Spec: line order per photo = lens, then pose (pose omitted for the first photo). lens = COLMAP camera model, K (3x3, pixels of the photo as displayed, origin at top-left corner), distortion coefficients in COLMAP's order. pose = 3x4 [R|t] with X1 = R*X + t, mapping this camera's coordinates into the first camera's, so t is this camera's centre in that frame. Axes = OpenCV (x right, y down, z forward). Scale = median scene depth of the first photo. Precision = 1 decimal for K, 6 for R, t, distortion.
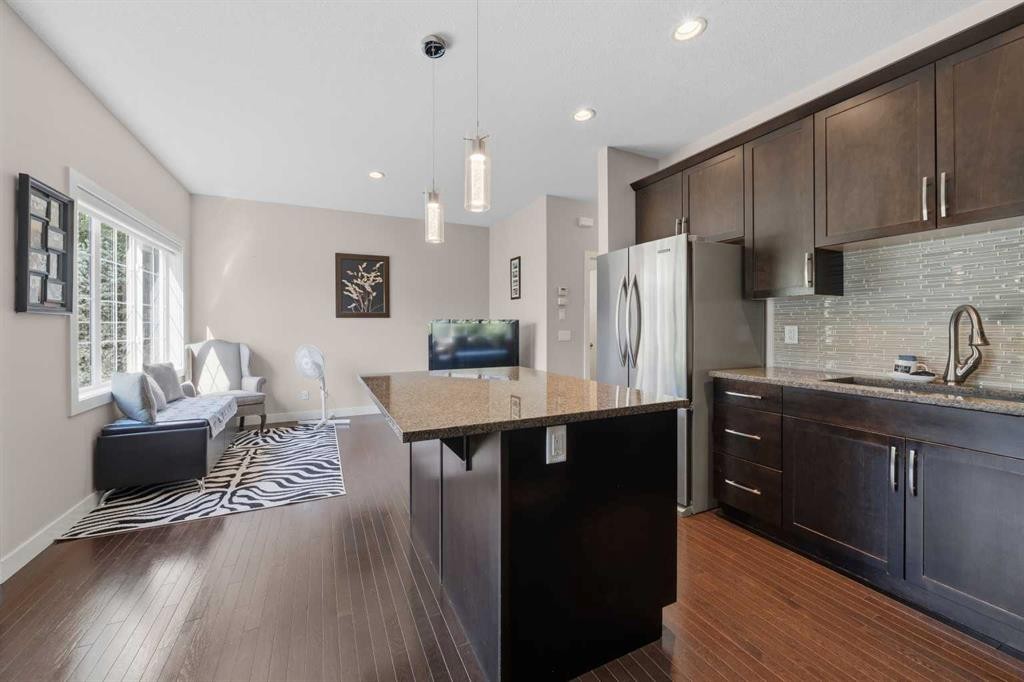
lens RADIAL K [[371.8, 0, 480.1], [0, 371.8, 330.6], [0, 0, 1]] dist [-0.002713, -0.000404]
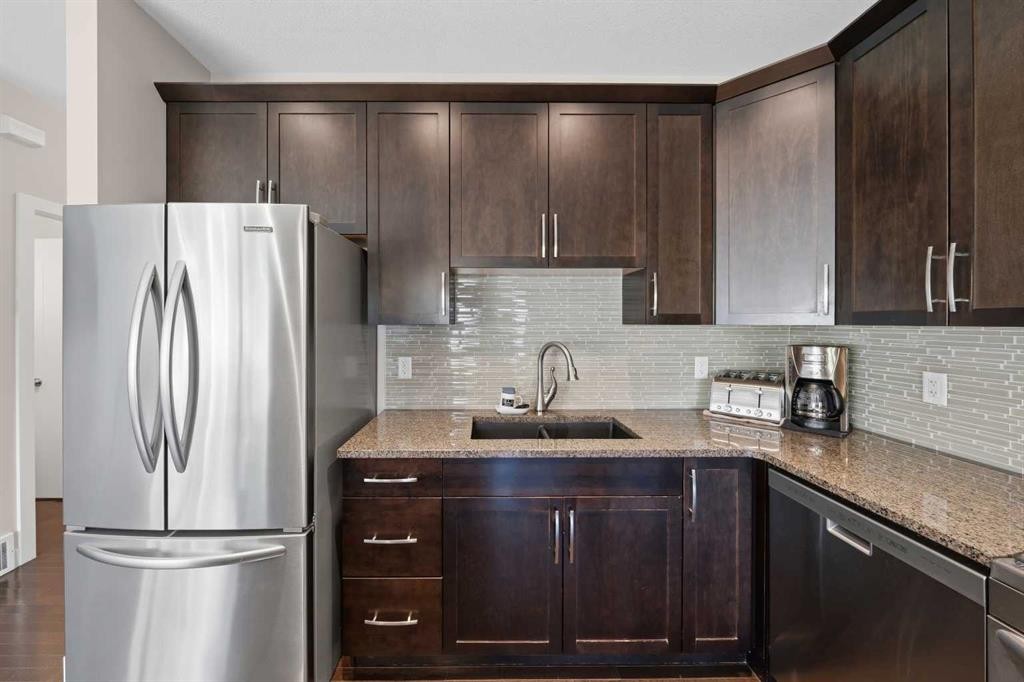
lens RADIAL K [[371.8, 0, 482.5], [0, 371.8, 323.3], [0, 0, 1]] dist [-0.002713, -0.000404]
pose [[0.395468, 0.001717, 0.918478, 0.098583], [0.008538, 0.999948, -0.005545, -0.051029], [-0.918440, 0.010035, 0.395433, 0.327349]]
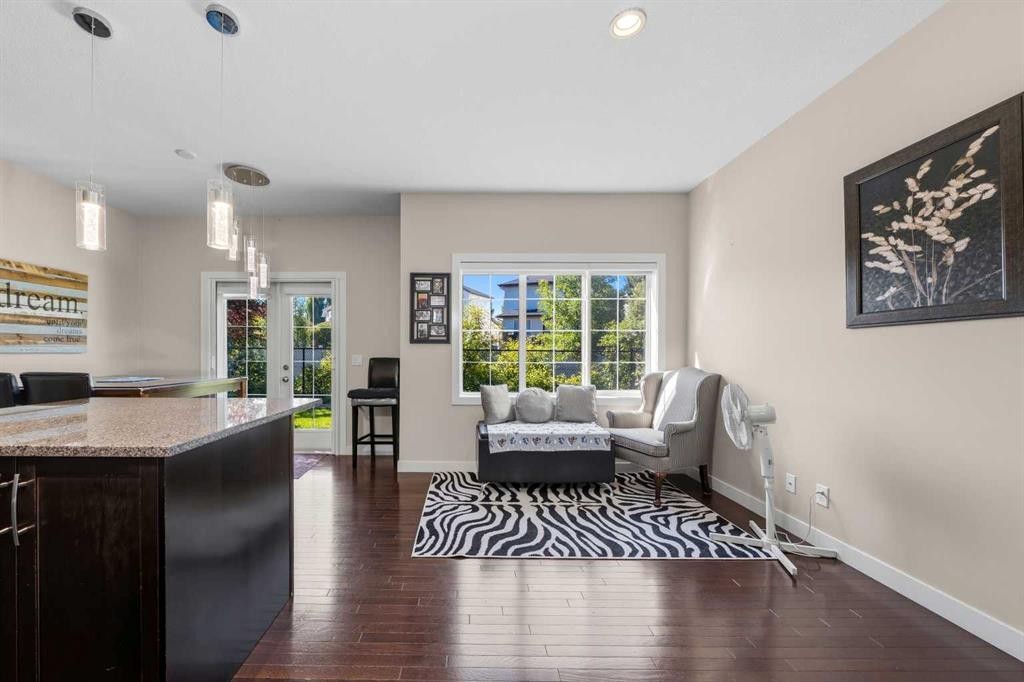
lens RADIAL K [[371.8, 0, 457.1], [0, 371.8, 351.5], [0, 0, 1]] dist [-0.002713, -0.000404]
pose [[-0.411640, -0.001453, -0.911345, 0.222426], [-0.011254, 0.999931, 0.003489, -0.006347], [0.911277, 0.011693, -0.411628, 0.950789]]
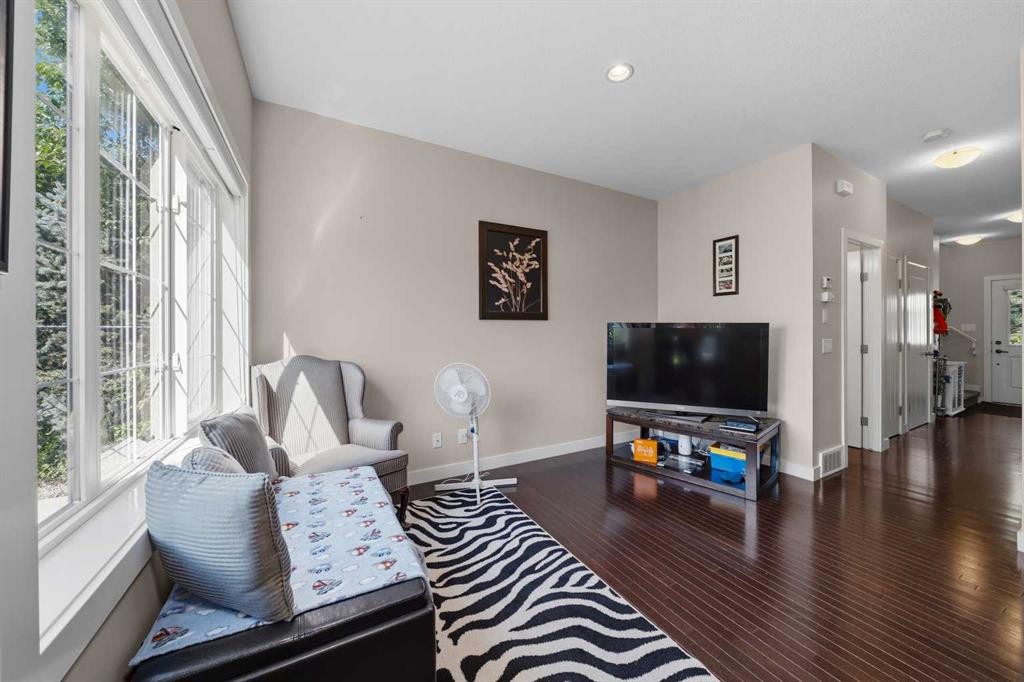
lens RADIAL K [[371.8, 0, 534.9], [0, 371.8, 334.6], [0, 0, 1]] dist [-0.002713, -0.000404]
pose [[0.991221, -0.002017, 0.132202, -0.466028], [0.003151, 0.999960, -0.008363, -0.003507], [-0.132180, 0.008706, 0.991188, 0.419517]]
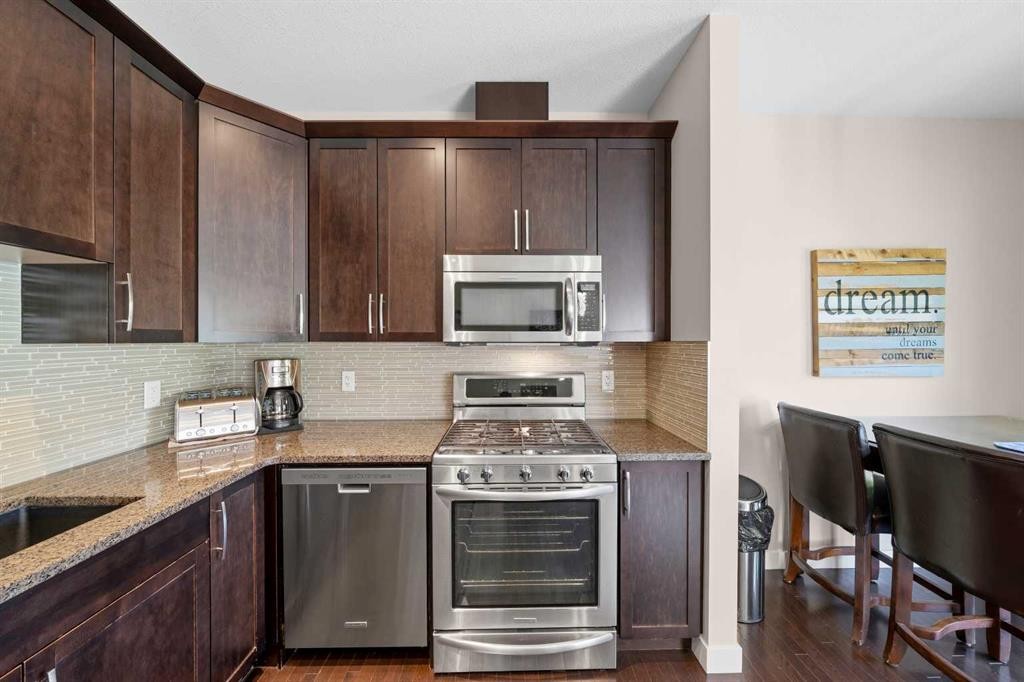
lens RADIAL K [[371.8, 0, 514.0], [0, 371.8, 338.0], [0, 0, 1]] dist [-0.002713, -0.000404]
pose [[-0.925337, 0.000590, 0.379144, 0.147334], [0.004833, 0.999936, 0.010240, -0.056743], [-0.379114, 0.011308, -0.925281, 0.488777]]
